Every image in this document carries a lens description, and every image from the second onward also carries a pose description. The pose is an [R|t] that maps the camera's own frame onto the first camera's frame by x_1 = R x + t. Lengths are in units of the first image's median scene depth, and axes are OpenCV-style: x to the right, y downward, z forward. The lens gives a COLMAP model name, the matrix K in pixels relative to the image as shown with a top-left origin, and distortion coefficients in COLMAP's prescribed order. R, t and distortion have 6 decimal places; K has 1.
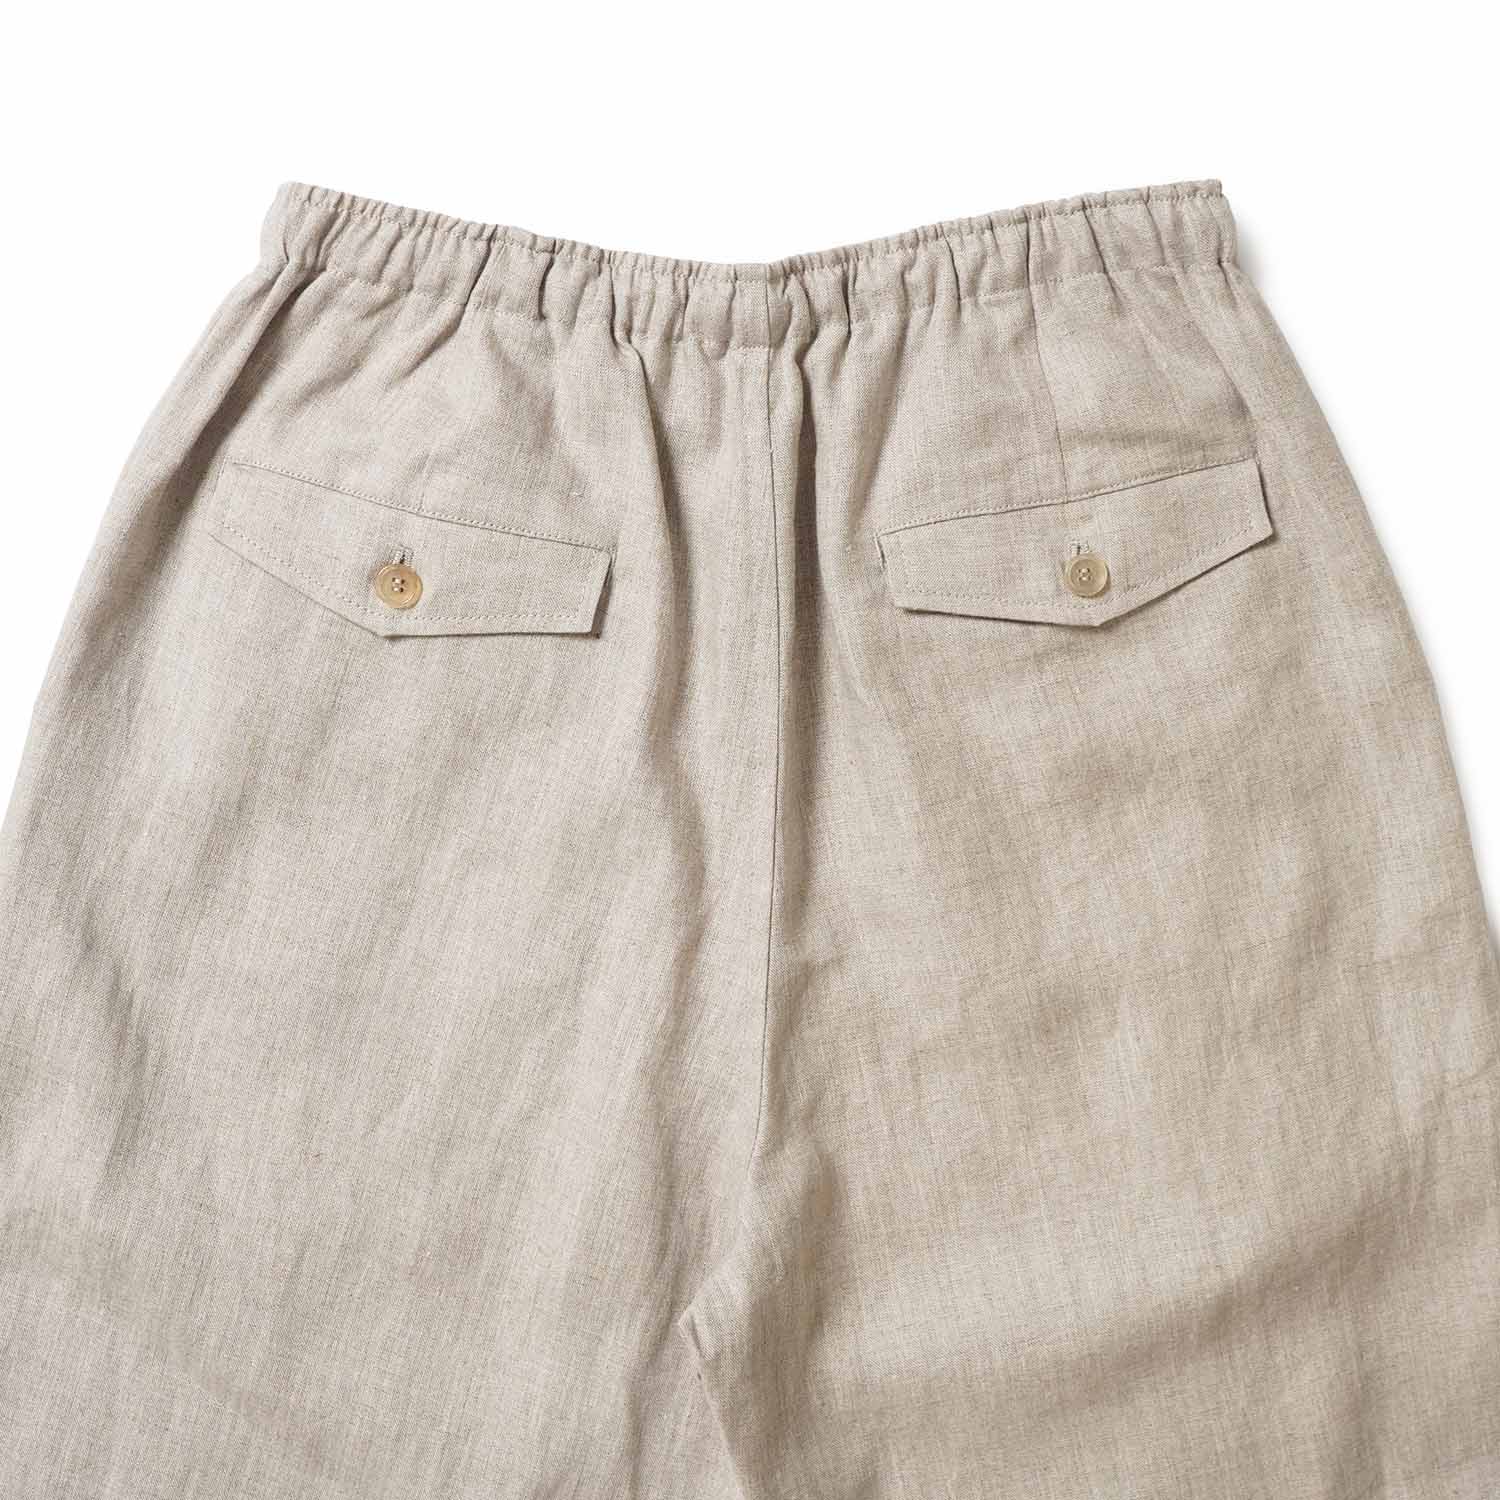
lens RADIAL K [[2053.4, 0, 750.0], [0, 2053.4, 750.0], [0, 0, 1]] dist [-0.088552, 0.034583]
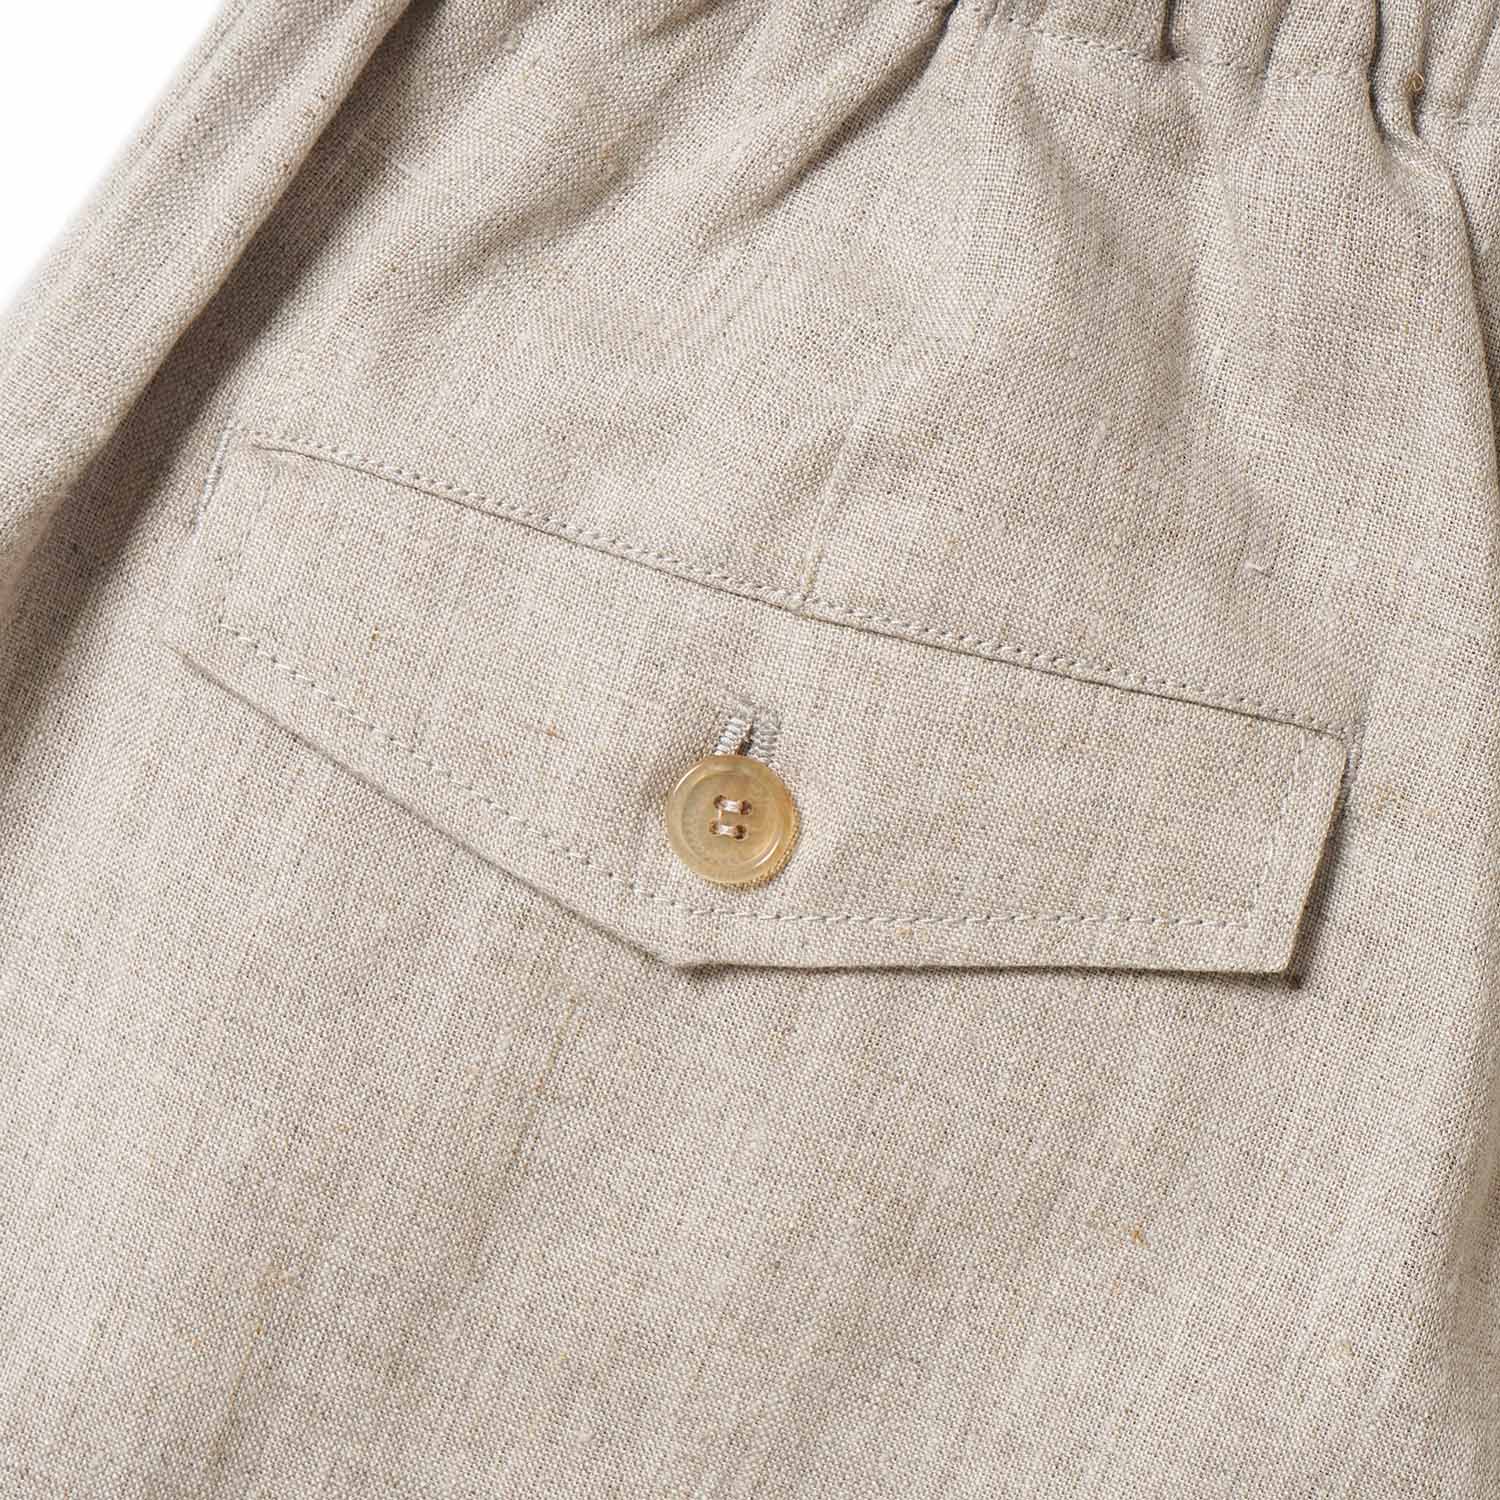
lens RADIAL K [[4162.9, 0, 750.0], [0, 4162.9, 750.0], [0, 0, 1]] dist [0.007747, -0.554234]
pose [[0.999584, 0.028465, -0.004542, -0.165501], [-0.028740, 0.996299, -0.081008, -0.035743], [0.002220, 0.081104, 0.996703, 0.309375]]
